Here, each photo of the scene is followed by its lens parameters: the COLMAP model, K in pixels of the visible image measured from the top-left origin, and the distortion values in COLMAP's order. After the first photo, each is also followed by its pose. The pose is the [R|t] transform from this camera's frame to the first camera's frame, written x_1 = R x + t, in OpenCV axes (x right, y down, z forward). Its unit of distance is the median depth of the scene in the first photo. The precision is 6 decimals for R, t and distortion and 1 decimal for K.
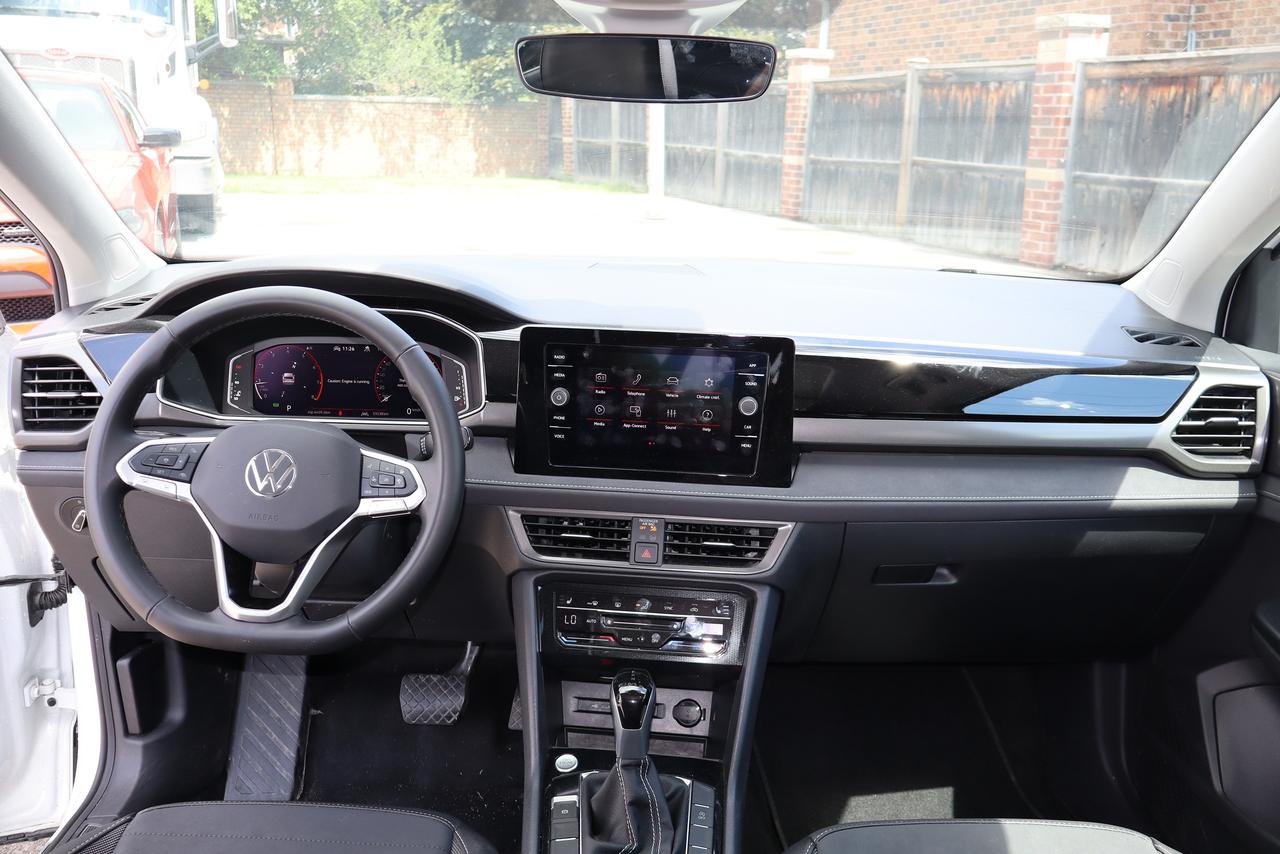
lens RADIAL K [[1042.7, 0, 634.1], [0, 1042.7, 411.4], [0, 0, 1]] dist [-0.012592, 0.004192]
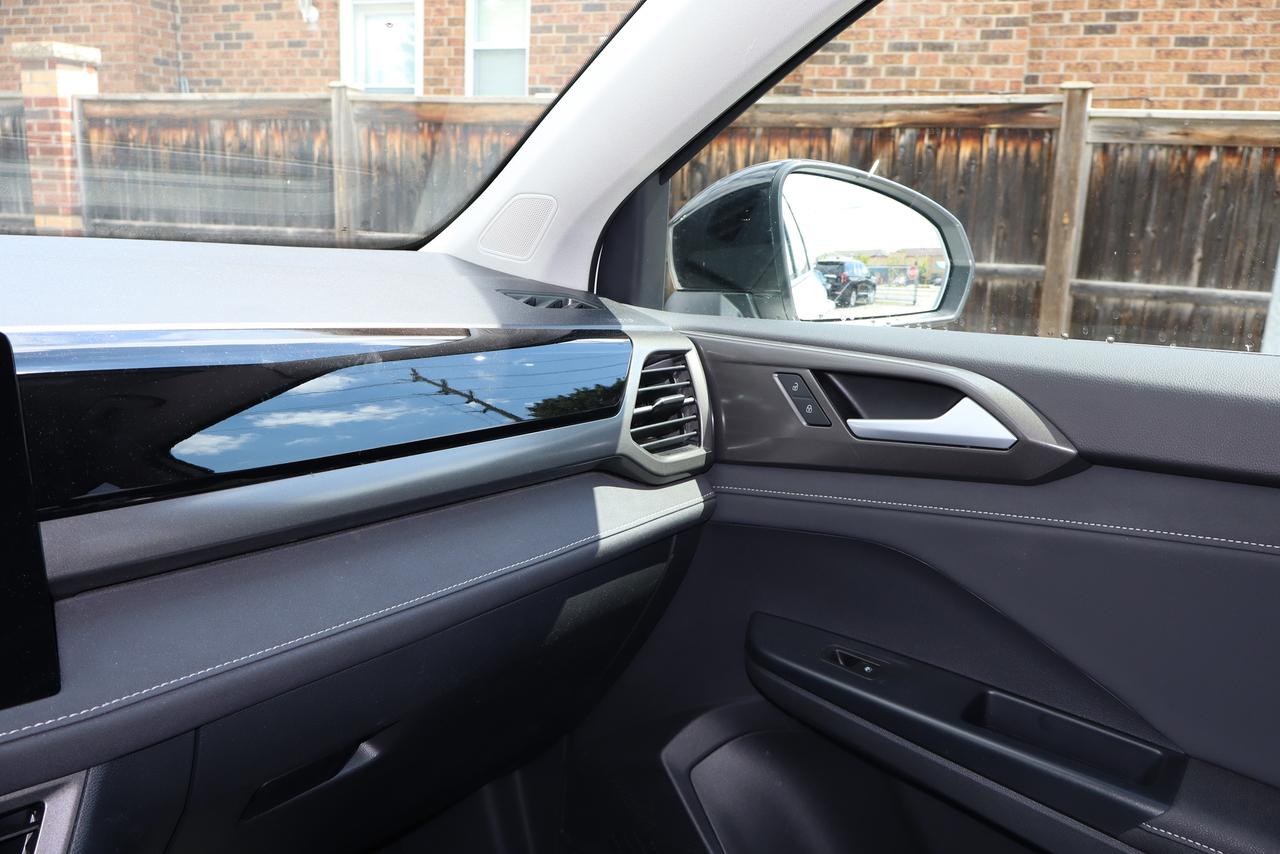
lens RADIAL K [[1077.0, 0, 638.5], [0, 1077.0, 450.3], [0, 0, 1]] dist [-0.012107, -0.021459]
pose [[0.634848, -0.160266, 0.755832, -0.002531], [0.185581, 0.981242, 0.052186, -0.000026], [-0.750018, 0.107138, 0.652682, 0.076627]]
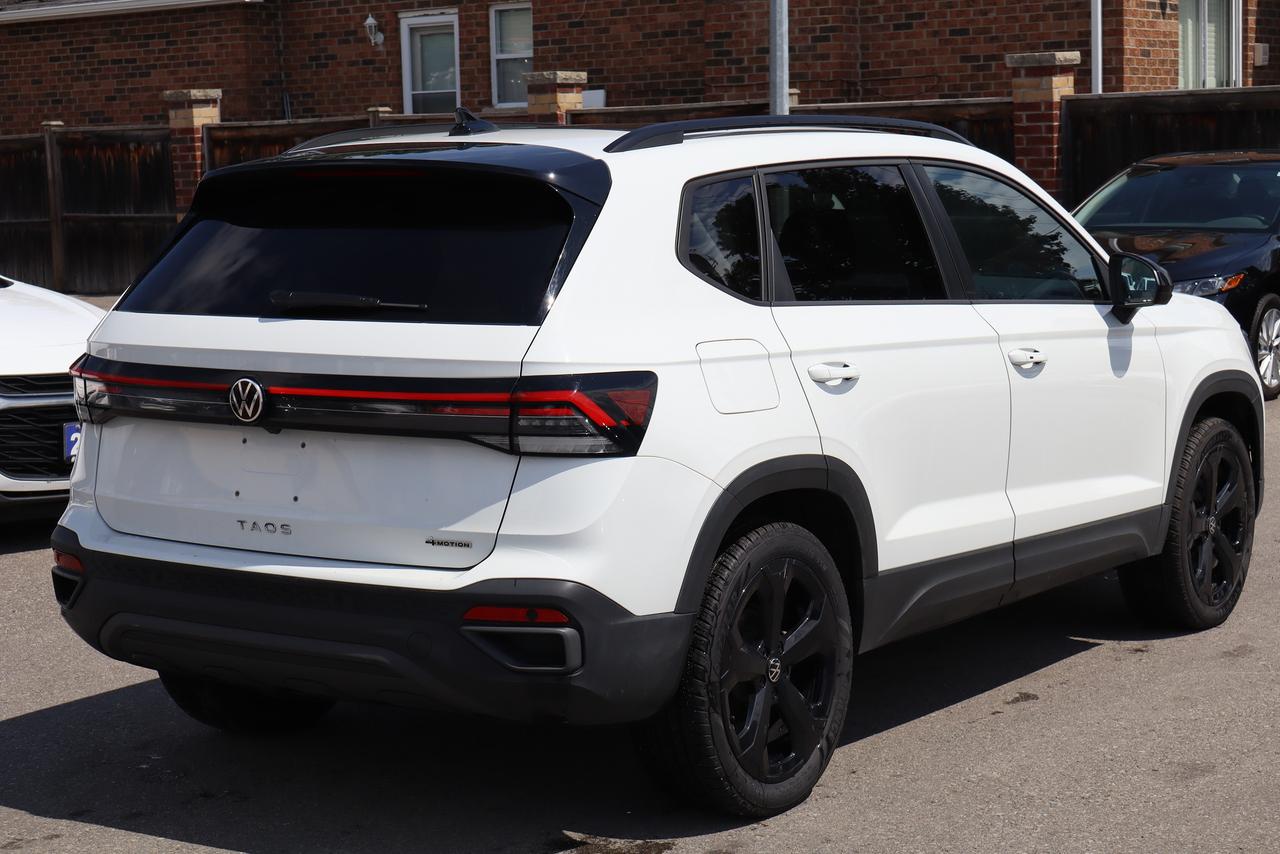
lens RADIAL K [[2489.3, 0, 589.9], [0, 2489.3, 427.3], [0, 0, 1]] dist [0.053907, 0.180627]
pose [[0.841952, -0.106996, 0.528837, -0.770938], [0.192582, 0.975174, -0.109305, 0.412134], [-0.504013, 0.193874, 0.841656, -1.612951]]
